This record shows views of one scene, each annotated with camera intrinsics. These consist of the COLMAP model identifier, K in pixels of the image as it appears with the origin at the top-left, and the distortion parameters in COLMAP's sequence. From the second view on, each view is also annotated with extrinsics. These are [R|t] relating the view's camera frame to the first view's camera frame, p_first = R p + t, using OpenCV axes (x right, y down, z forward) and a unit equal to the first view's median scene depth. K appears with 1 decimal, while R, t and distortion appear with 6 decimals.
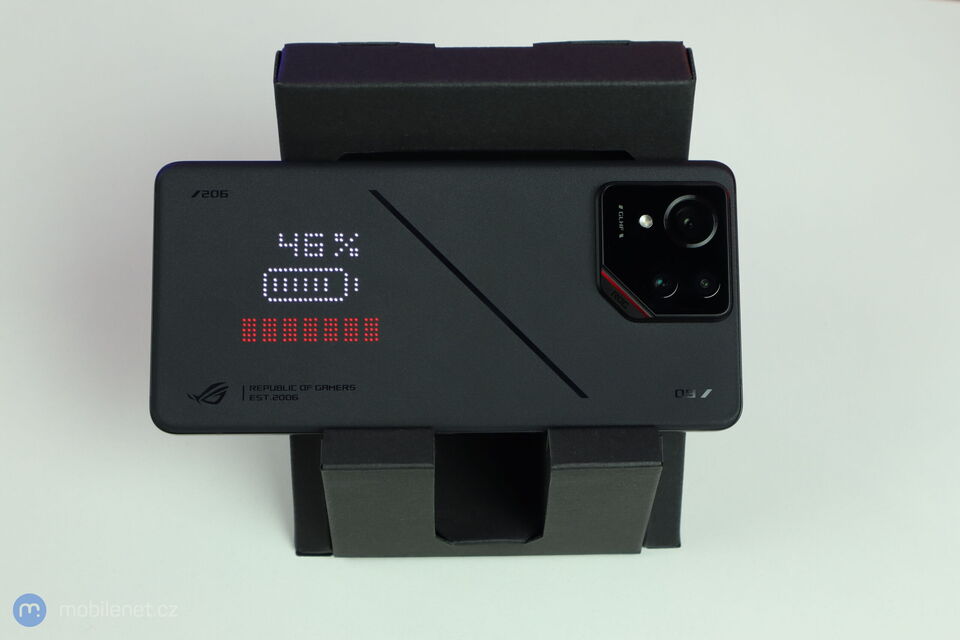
lens RADIAL K [[931.4, 0, 480.0], [0, 931.4, 320.0], [0, 0, 1]] dist [-0.000727, 0.000326]
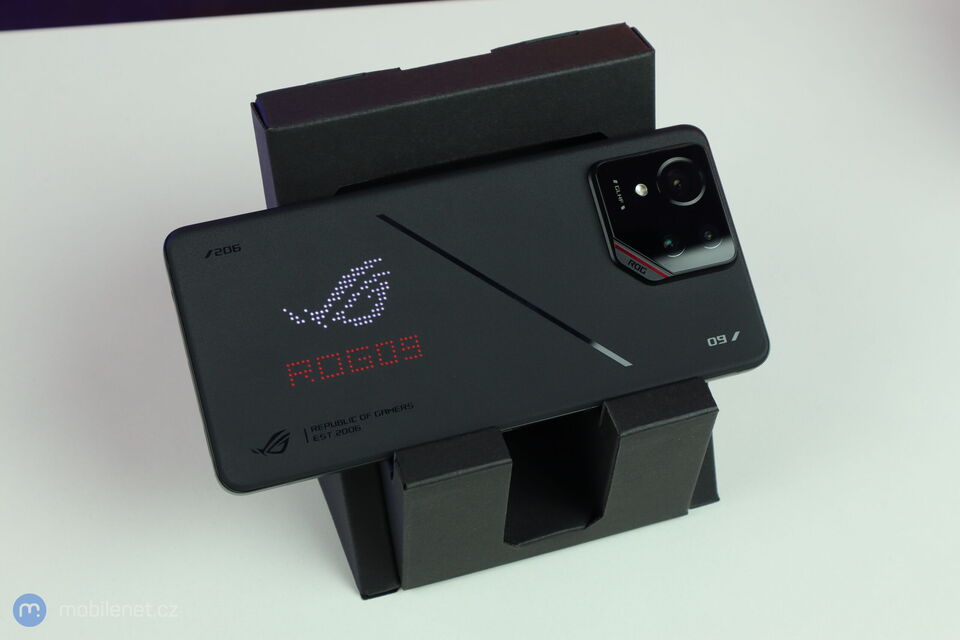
lens RADIAL K [[931.4, 0, 480.0], [0, 931.4, 320.0], [0, 0, 1]] dist [-0.000727, 0.000326]
pose [[0.968425, -0.220456, 0.116415, -0.154853], [0.225946, 0.973470, -0.036119, 0.034212], [-0.105364, 0.061282, 0.992544, -0.012468]]
